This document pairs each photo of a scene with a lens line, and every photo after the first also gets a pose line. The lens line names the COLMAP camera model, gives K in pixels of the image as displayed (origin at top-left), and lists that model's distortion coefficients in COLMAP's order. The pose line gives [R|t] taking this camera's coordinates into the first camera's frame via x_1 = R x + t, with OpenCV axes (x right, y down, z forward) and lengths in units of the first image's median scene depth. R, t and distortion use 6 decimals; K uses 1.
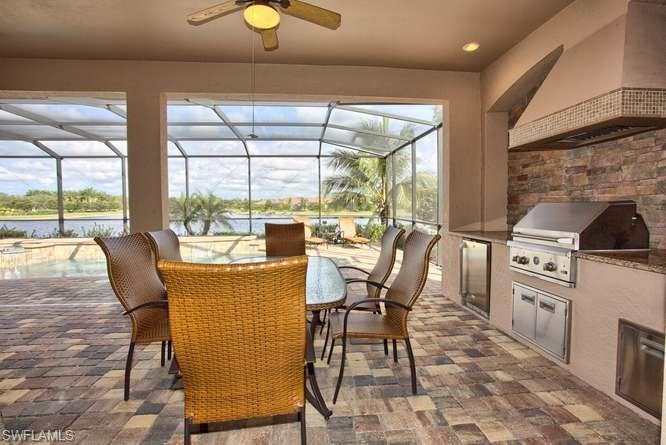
lens RADIAL K [[307.9, 0, 331.1], [0, 307.9, 219.8], [0, 0, 1]] dist [-0.033348, -0.000232]
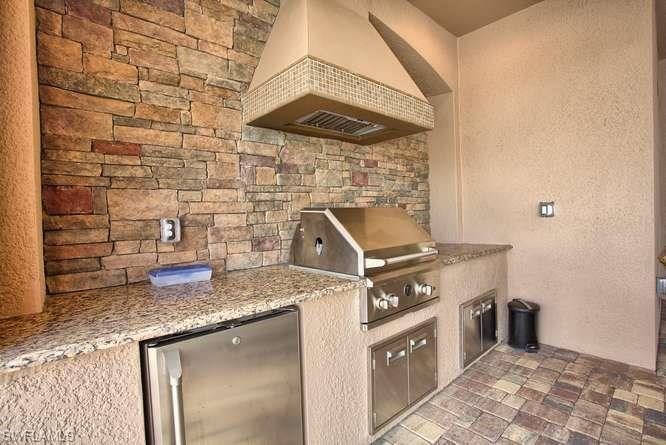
lens RADIAL K [[320.2, 0, 333.5], [0, 320.2, 224.6], [0, 0, 1]] dist [-0.005879, -0.000506]
pose [[-0.603681, -0.001741, 0.797224, 0.162105], [0.067871, 0.996255, 0.053569, -0.054019], [-0.794332, 0.086447, -0.601302, 1.353682]]
